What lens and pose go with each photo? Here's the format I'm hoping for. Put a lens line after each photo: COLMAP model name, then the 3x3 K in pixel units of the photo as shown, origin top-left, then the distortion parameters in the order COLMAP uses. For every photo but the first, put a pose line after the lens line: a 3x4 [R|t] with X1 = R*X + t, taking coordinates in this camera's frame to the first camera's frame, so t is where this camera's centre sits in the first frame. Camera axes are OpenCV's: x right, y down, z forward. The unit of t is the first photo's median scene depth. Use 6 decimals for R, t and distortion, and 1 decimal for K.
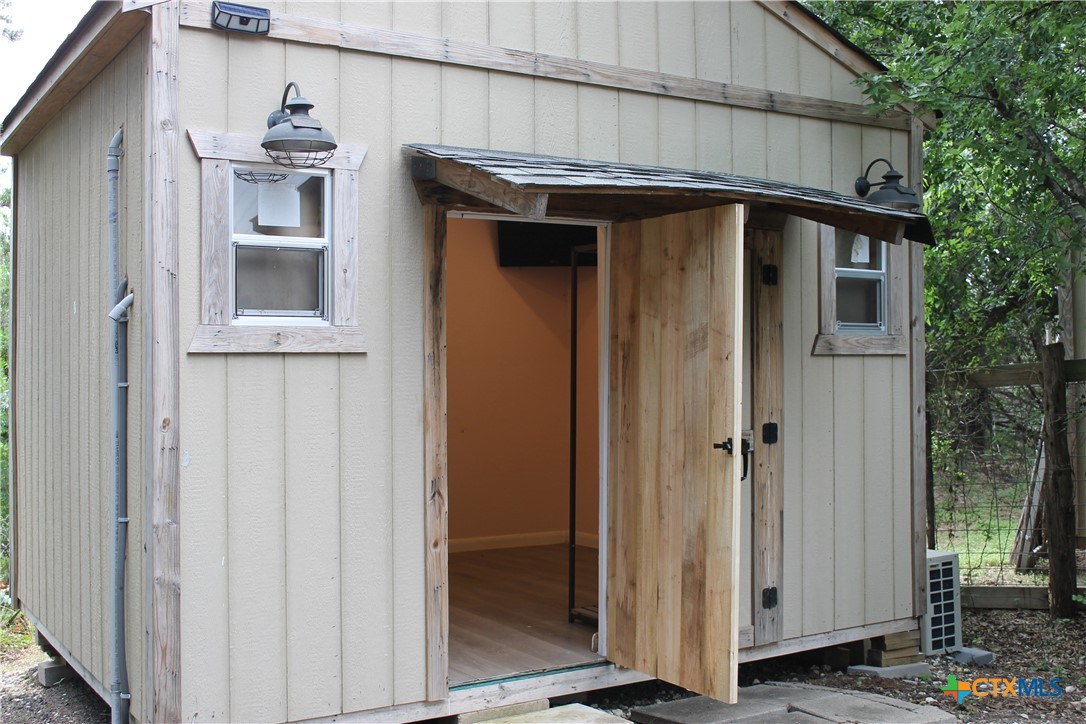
lens RADIAL K [[1203.5, 0, 542.0], [0, 1203.5, 359.5], [0, 0, 1]] dist [-0.056140, 0.000000]
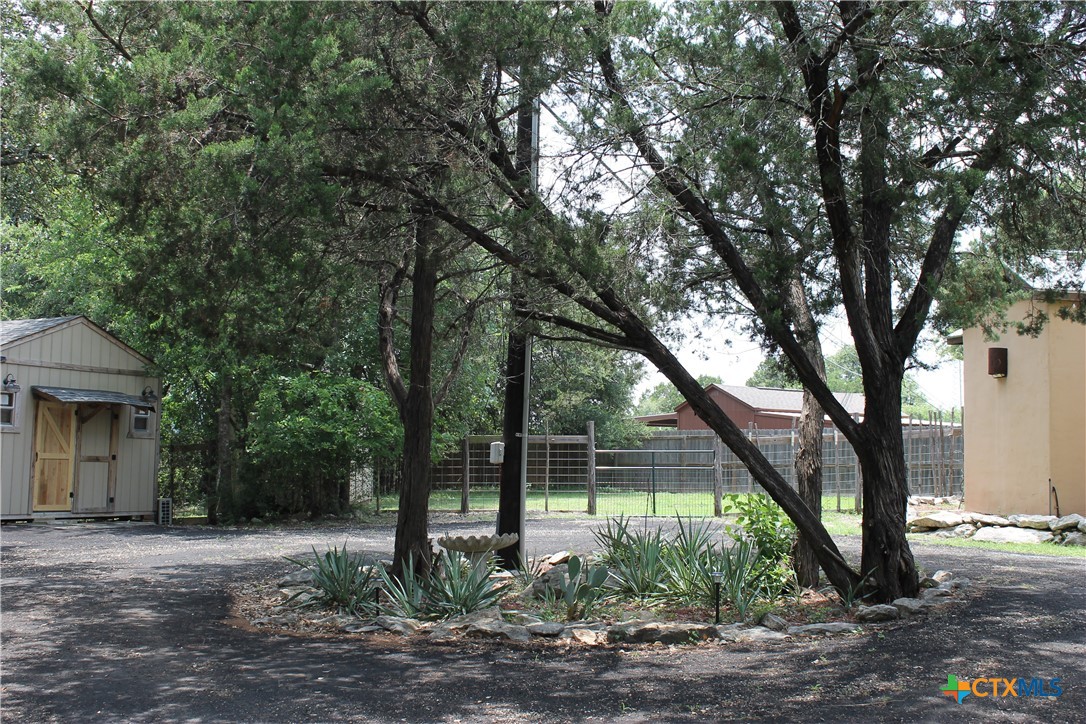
lens RADIAL K [[1203.5, 0, 543.9], [0, 1203.5, 361.4], [0, 0, 1]] dist [-0.056140, 0.000000]
pose [[0.868597, 0.066626, 0.491020, -0.517274], [-0.033323, 0.996530, -0.076271, 0.000886], [-0.494398, 0.049887, 0.867803, -3.038271]]
